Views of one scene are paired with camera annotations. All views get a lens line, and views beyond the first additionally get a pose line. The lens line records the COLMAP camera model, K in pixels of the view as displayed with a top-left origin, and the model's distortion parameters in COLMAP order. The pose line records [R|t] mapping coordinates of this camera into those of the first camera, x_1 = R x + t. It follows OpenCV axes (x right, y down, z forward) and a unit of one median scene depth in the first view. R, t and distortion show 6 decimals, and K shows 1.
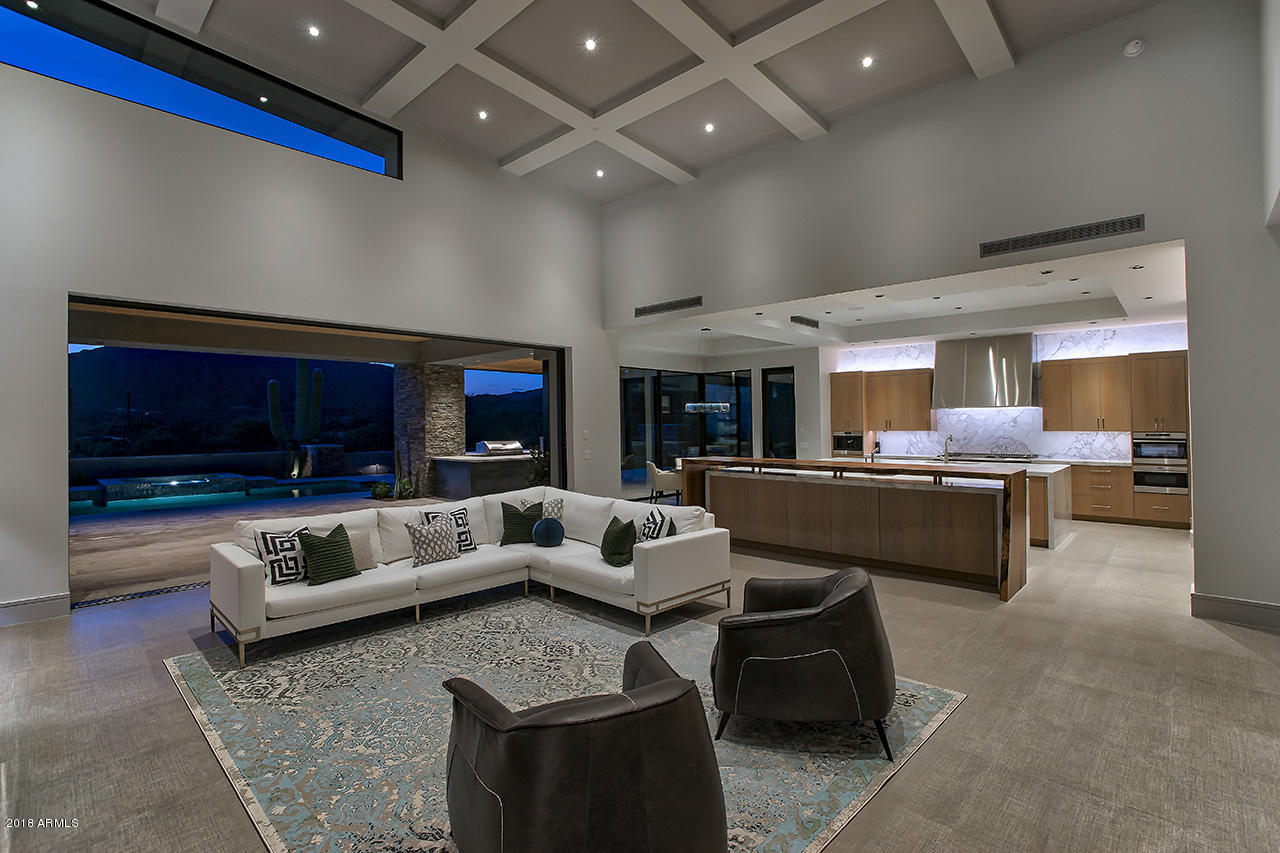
lens RADIAL K [[593.2, 0, 640.6], [0, 593.2, 423.0], [0, 0, 1]] dist [-0.056856, 0.023906]
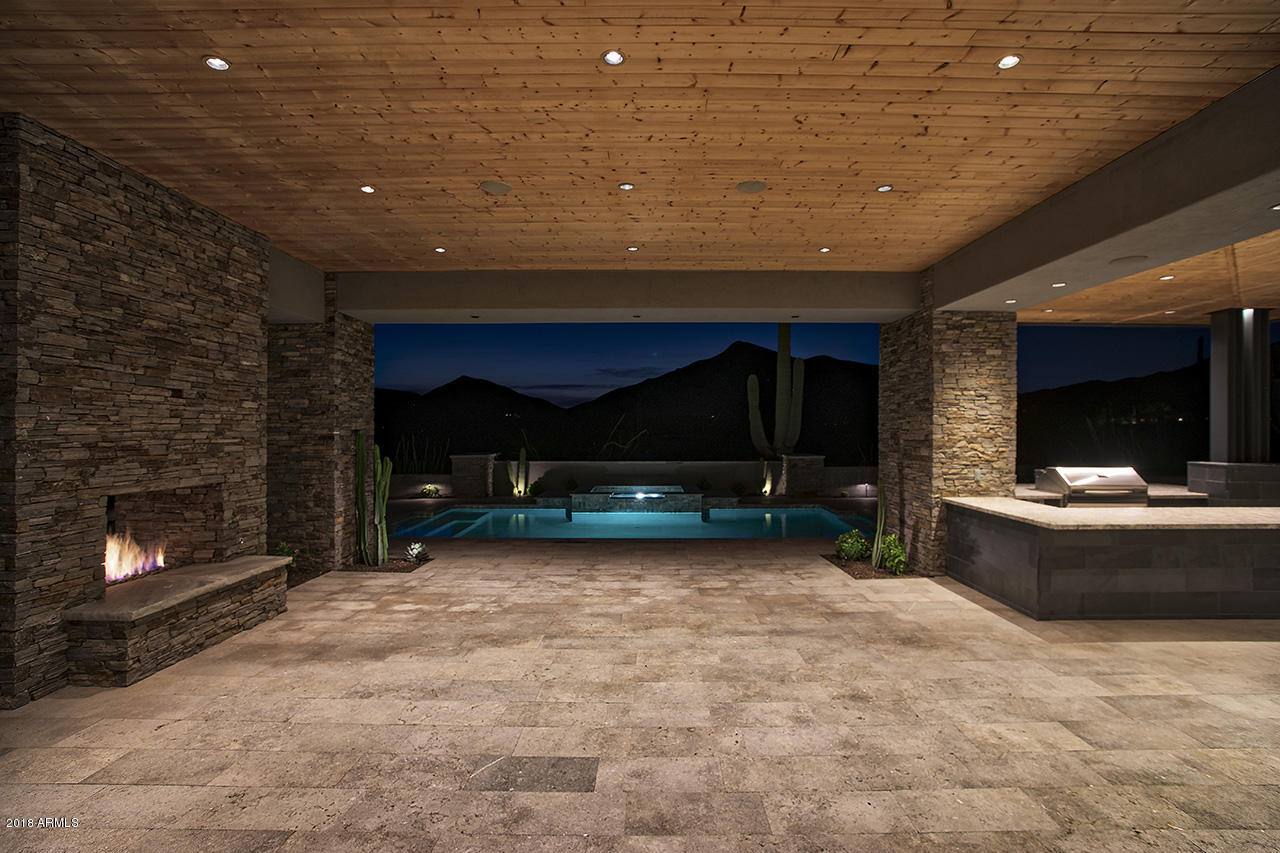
lens RADIAL K [[593.2, 0, 640.6], [0, 593.2, 423.0], [0, 0, 1]] dist [-0.056856, 0.023906]
pose [[0.678382, -0.000455, -0.734709, -0.216633], [-0.003671, 0.999985, -0.004009, -0.003553], [0.734700, 0.005417, 0.678370, 0.622079]]
